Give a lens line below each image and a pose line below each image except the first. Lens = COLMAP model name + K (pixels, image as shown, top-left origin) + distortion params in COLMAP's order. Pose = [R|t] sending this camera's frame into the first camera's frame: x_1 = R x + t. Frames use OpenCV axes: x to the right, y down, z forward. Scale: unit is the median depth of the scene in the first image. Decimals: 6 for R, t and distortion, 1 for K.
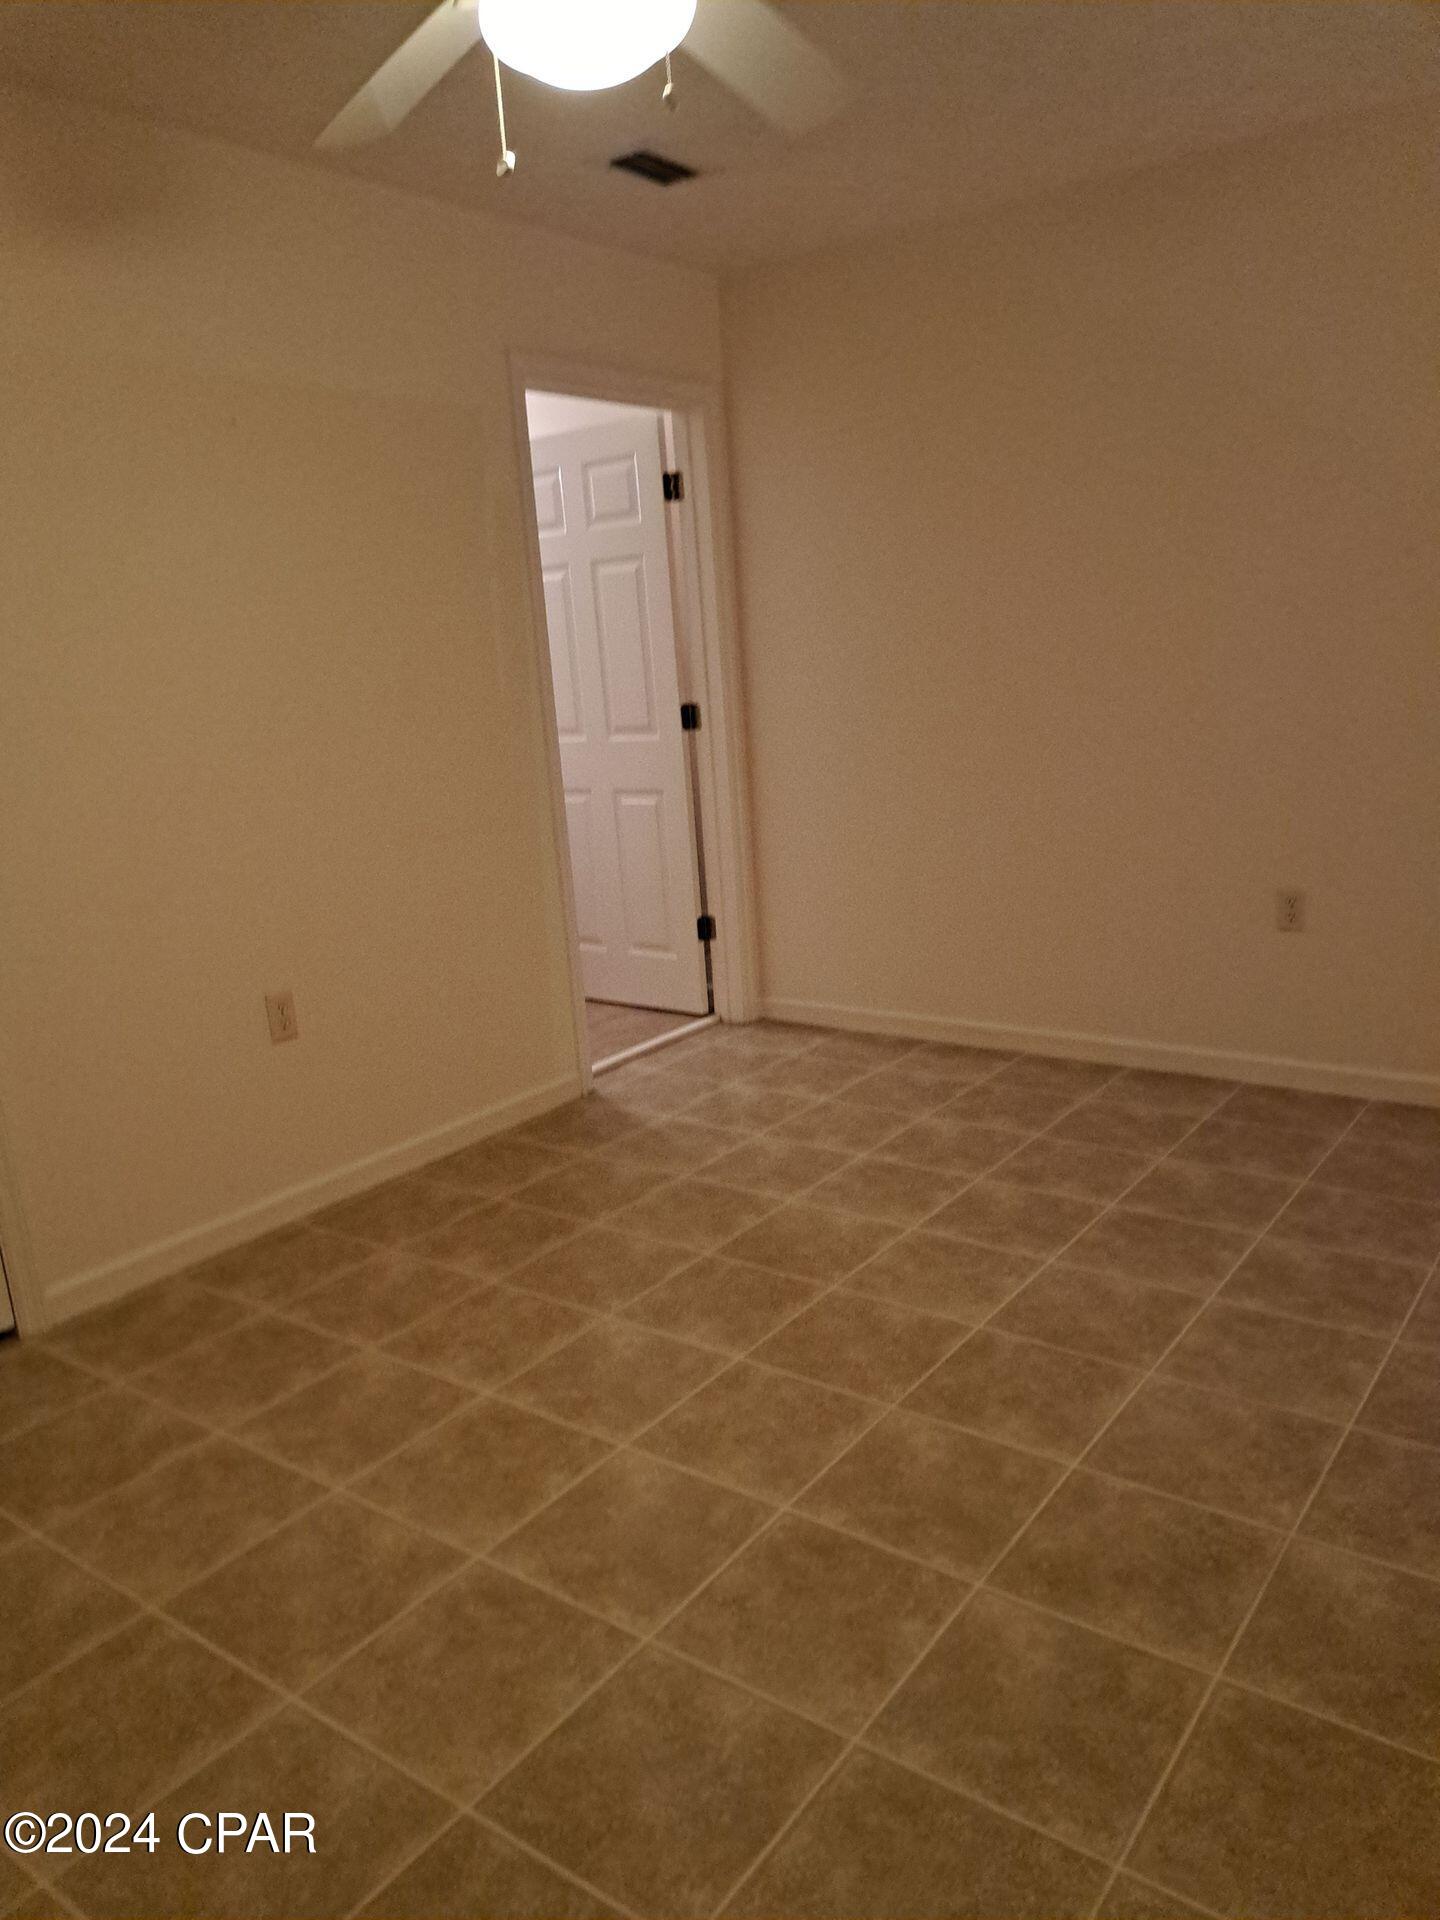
lens RADIAL K [[1392.0, 0, 701.1], [0, 1392.0, 955.7], [0, 0, 1]] dist [0.064143, -0.056791]
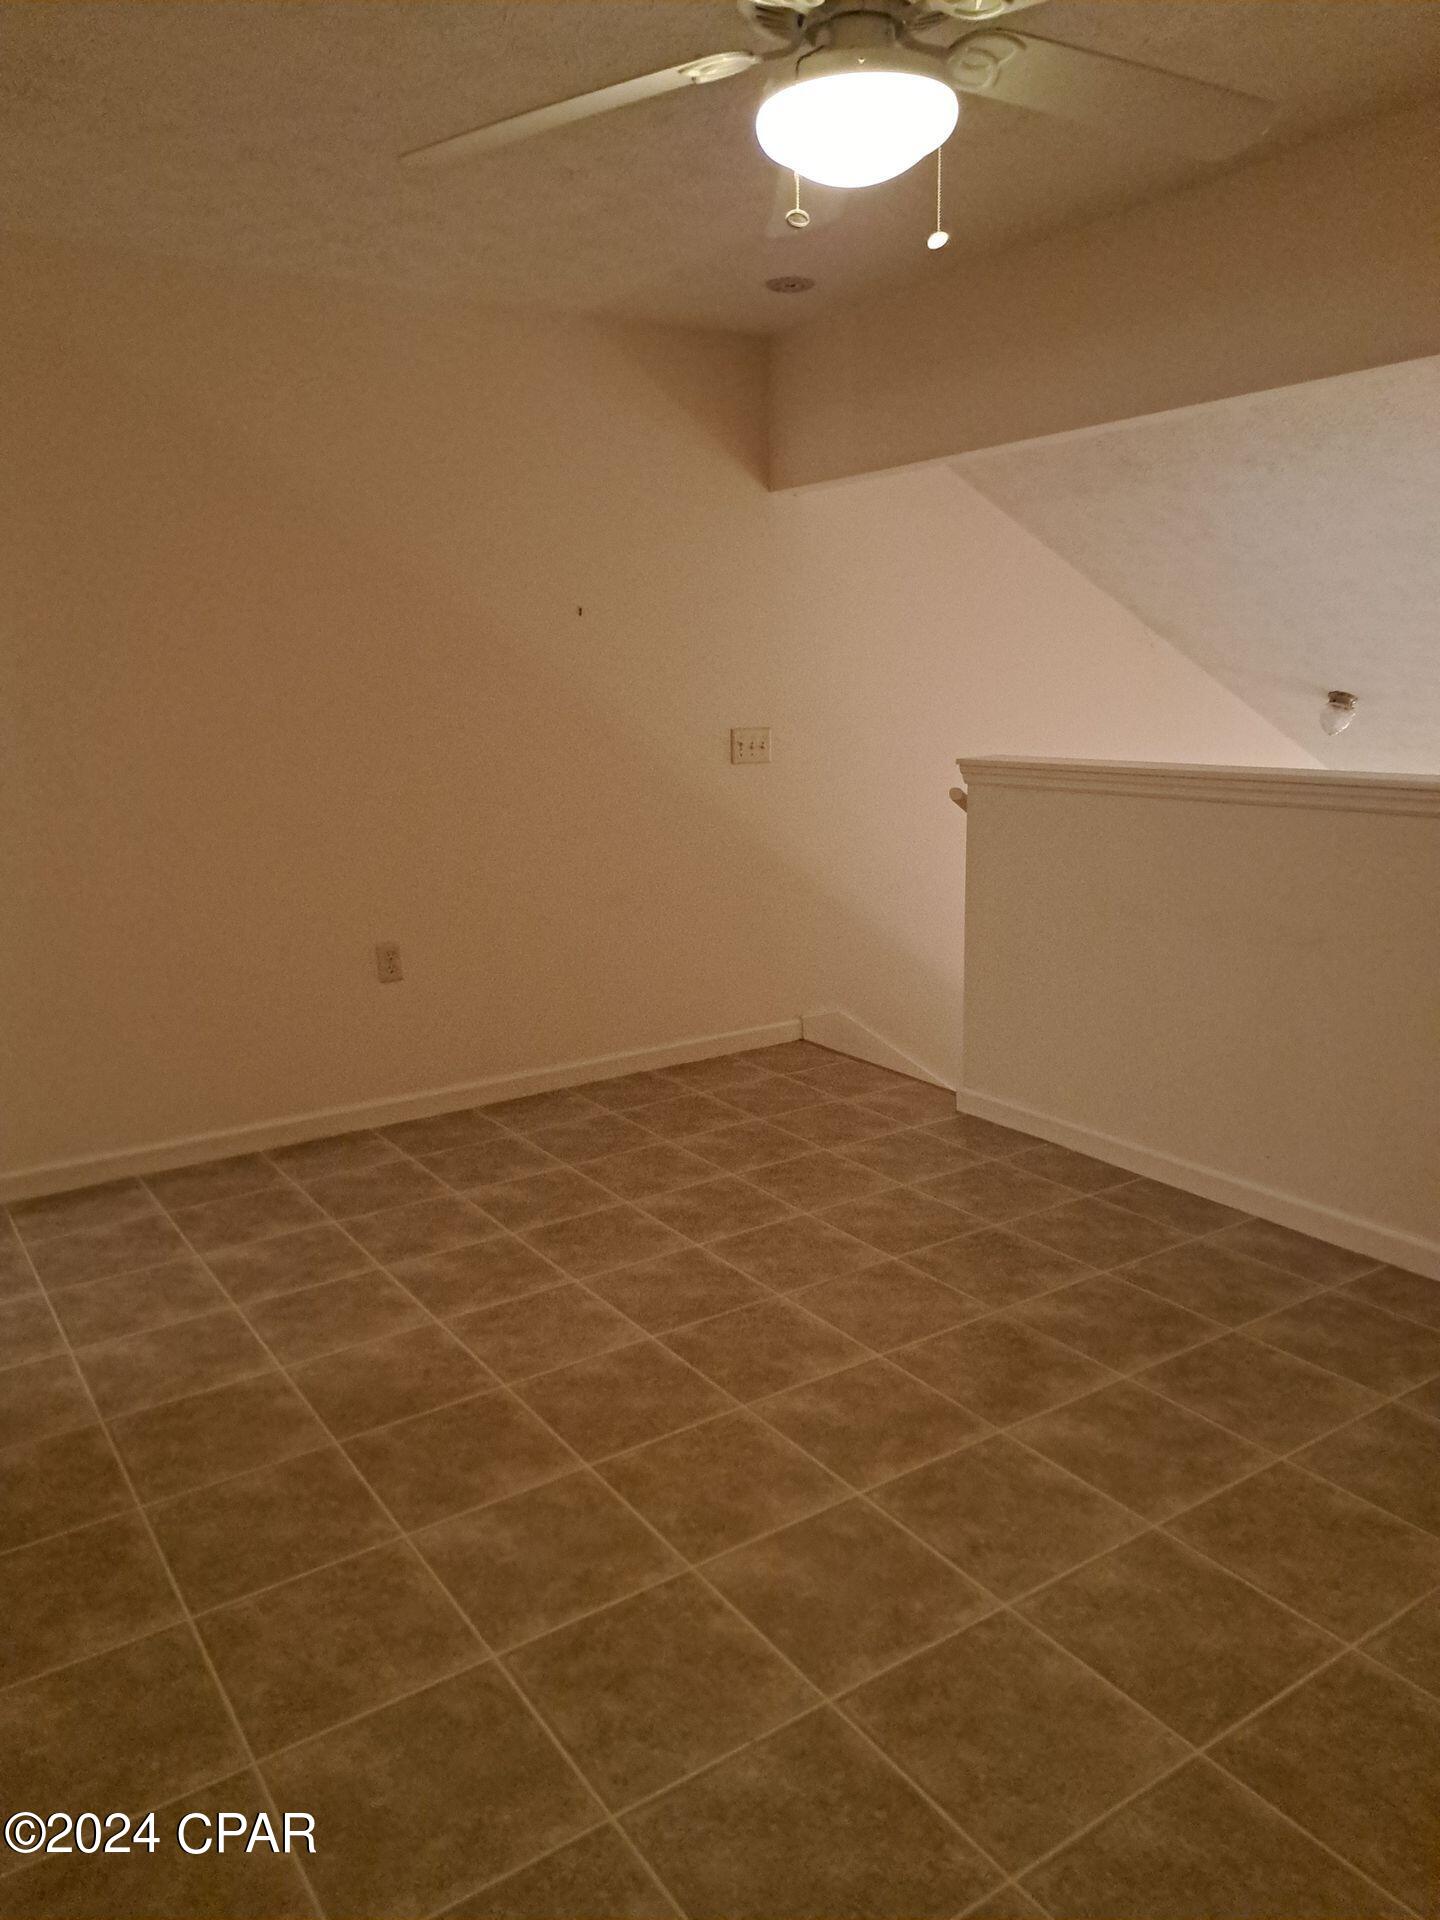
lens RADIAL K [[1392.0, 0, 739.6], [0, 1392.0, 870.8], [0, 0, 1]] dist [0.064143, -0.056791]
pose [[0.325684, -0.079736, 0.942110, -0.774577], [0.207582, 0.978155, 0.011026, -0.083430], [-0.922410, 0.191974, 0.335121, 0.521048]]
